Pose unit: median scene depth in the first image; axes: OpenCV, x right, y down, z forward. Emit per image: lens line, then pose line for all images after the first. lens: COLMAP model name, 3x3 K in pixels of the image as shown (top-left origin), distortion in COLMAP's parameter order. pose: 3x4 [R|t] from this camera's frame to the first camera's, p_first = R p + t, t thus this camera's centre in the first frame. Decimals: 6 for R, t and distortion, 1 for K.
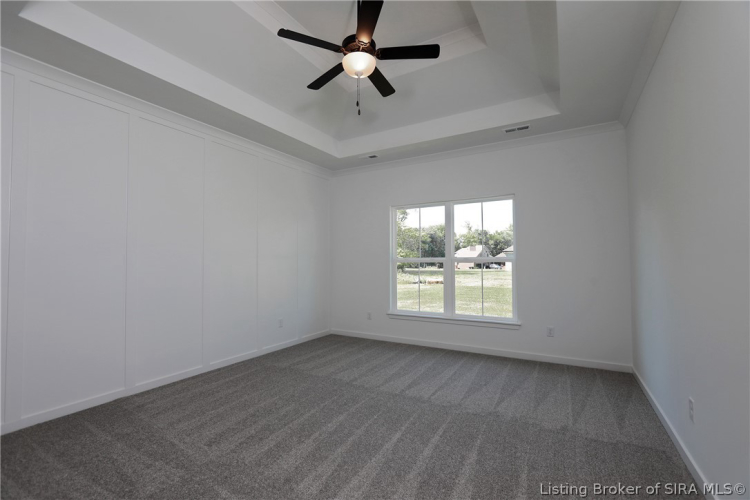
lens RADIAL K [[328.8, 0, 374.9], [0, 328.8, 251.3], [0, 0, 1]] dist [-0.006887, 0.001400]
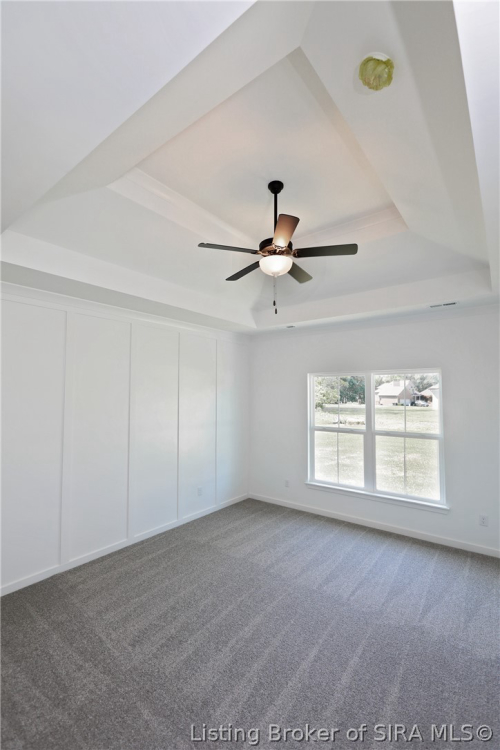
lens RADIAL K [[328.8, 0, 250.3], [0, 328.8, 376.4], [0, 0, 1]] dist [-0.006887, 0.001400]
pose [[0.991611, -0.000346, -0.129258, 0.004208], [-0.002239, 0.999800, -0.019851, -0.198653], [0.129239, 0.019974, 0.991412, -0.010387]]
